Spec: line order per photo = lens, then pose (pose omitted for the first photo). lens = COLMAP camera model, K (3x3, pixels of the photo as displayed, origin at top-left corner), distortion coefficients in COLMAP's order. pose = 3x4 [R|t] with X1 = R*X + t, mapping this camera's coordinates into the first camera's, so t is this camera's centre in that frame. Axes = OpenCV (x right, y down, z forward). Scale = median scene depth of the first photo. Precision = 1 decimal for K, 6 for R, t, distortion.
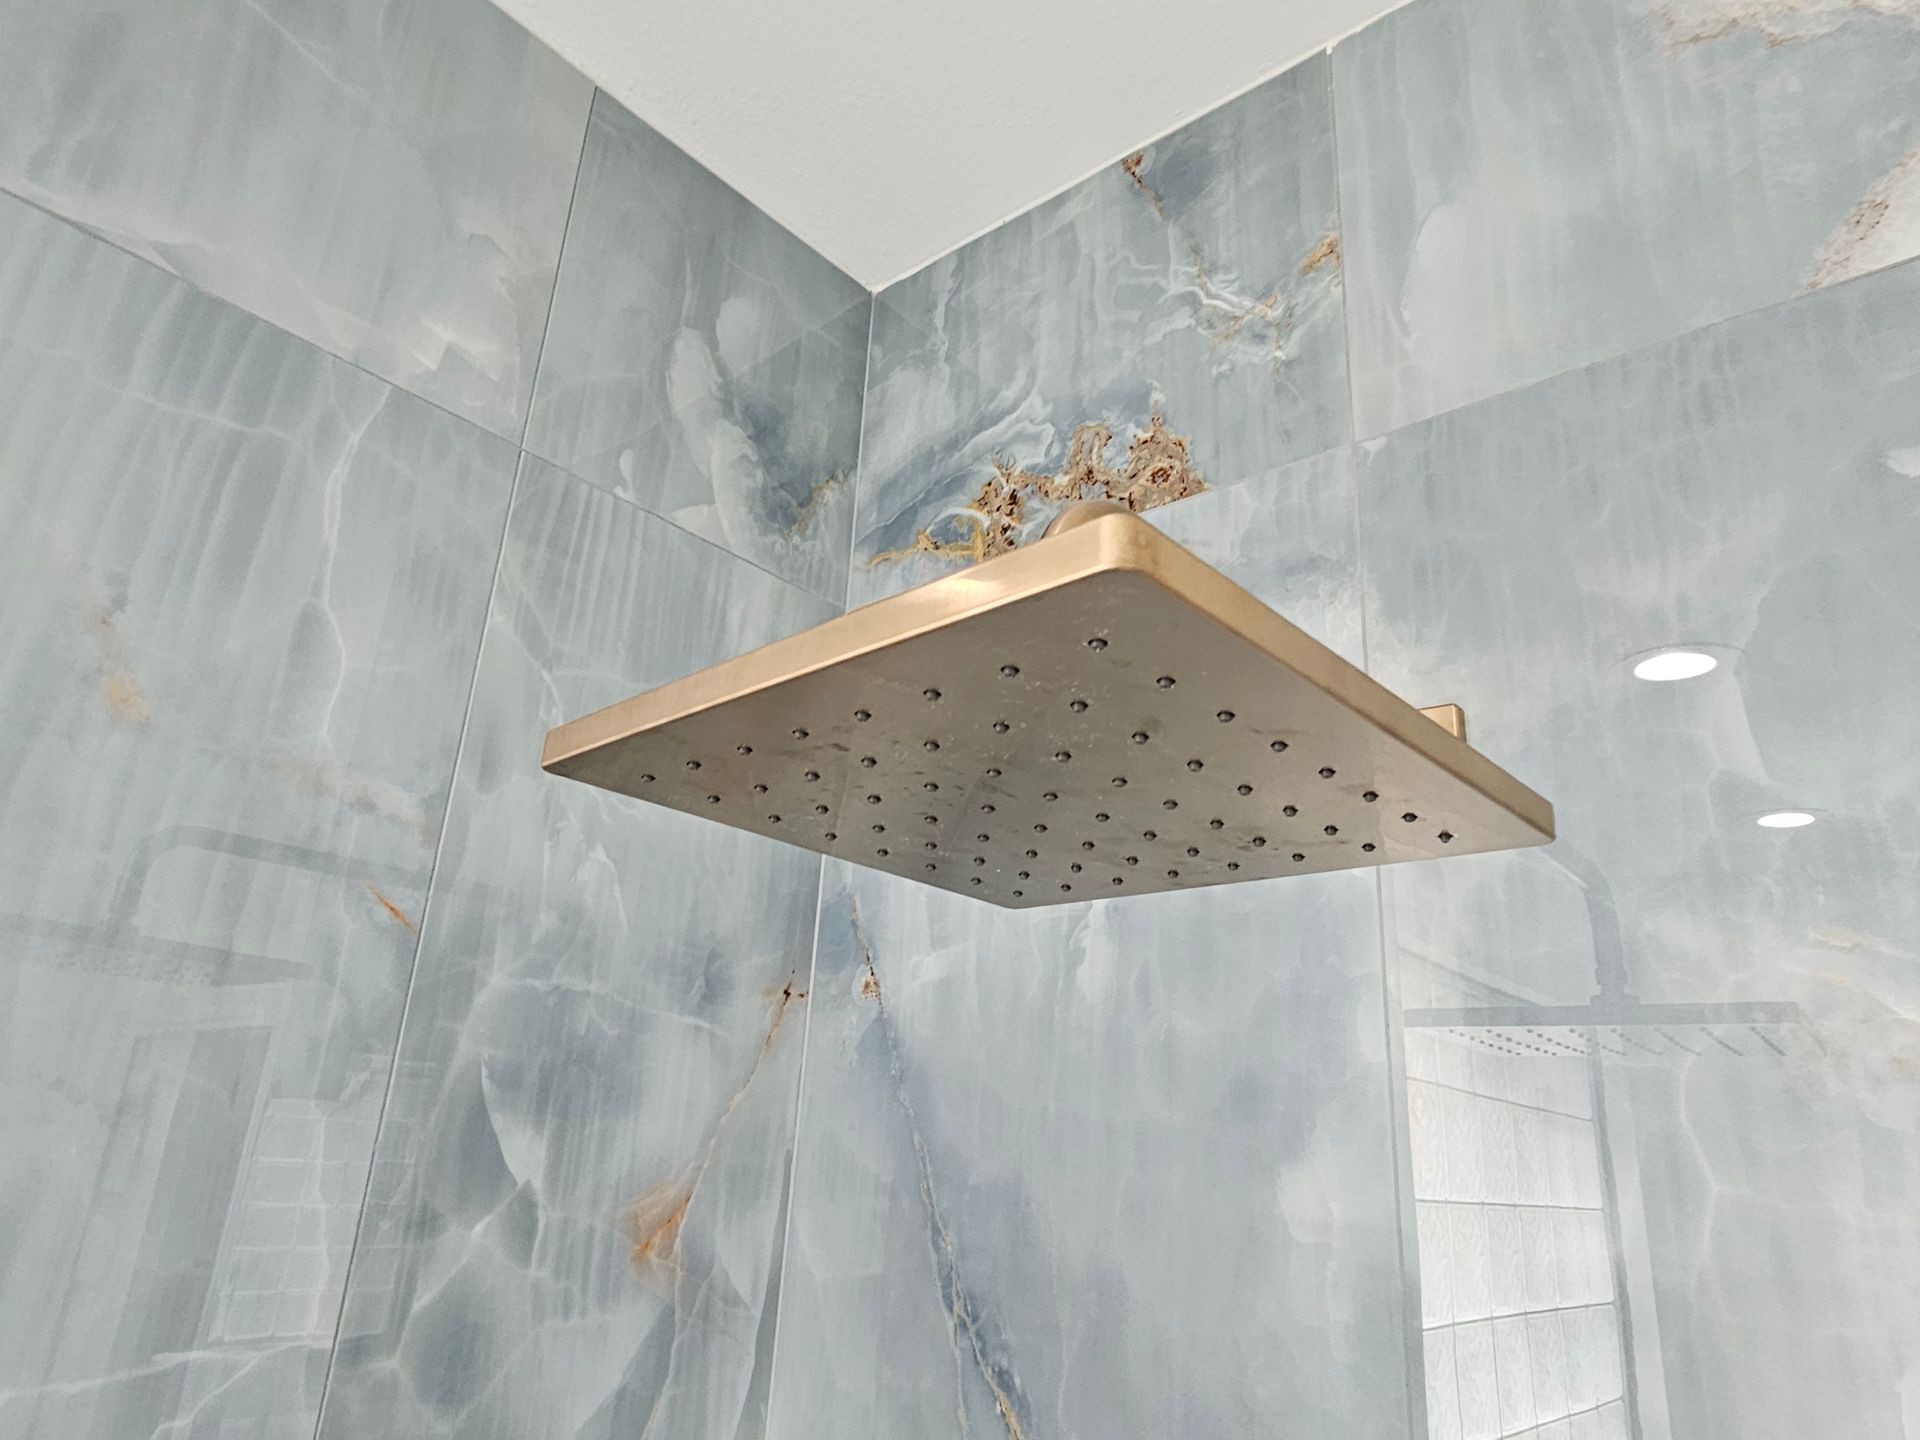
lens RADIAL K [[1201.1, 0, 957.2], [0, 1201.1, 723.3], [0, 0, 1]] dist [-0.000263, -0.005244]
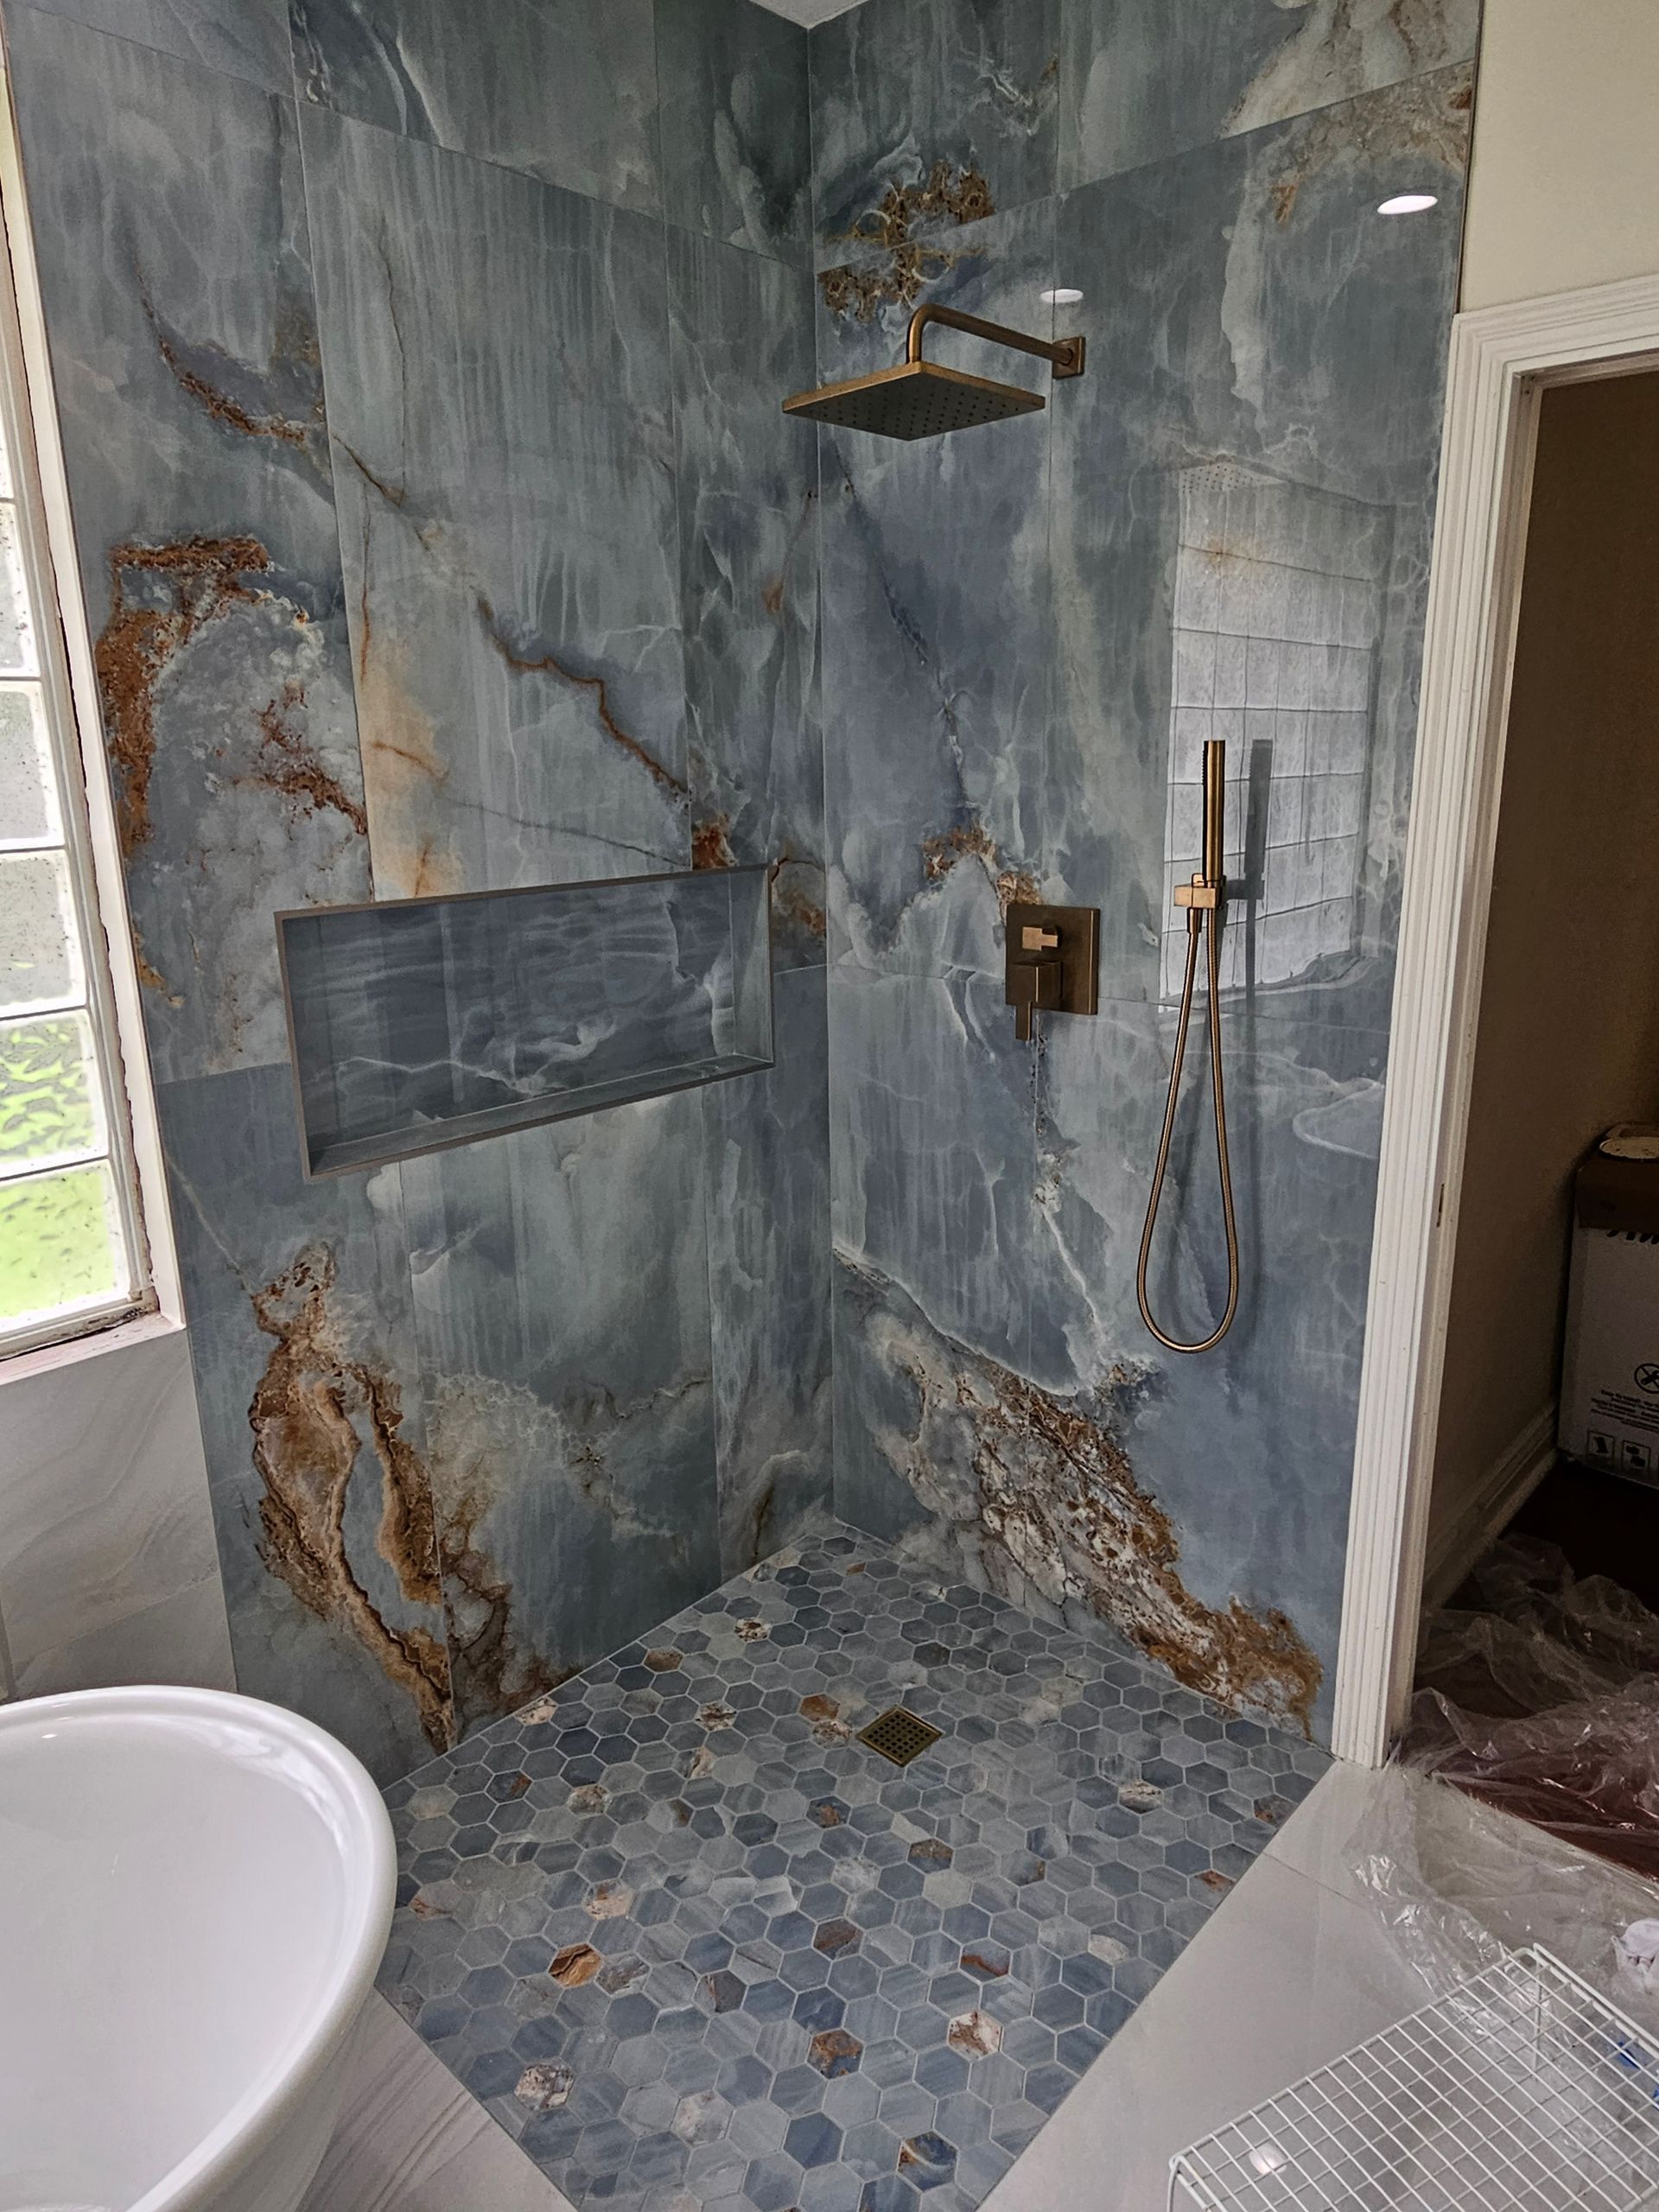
lens RADIAL K [[1383.7, 0, 822.1], [0, 1383.7, 1105.1], [0, 0, 1]] dist [-0.000263, -0.005244]
pose [[0.996104, -0.064176, -0.060490, -0.043641], [0.086970, 0.828569, 0.553091, -0.259458], [0.014625, -0.556197, 0.830922, -1.813160]]
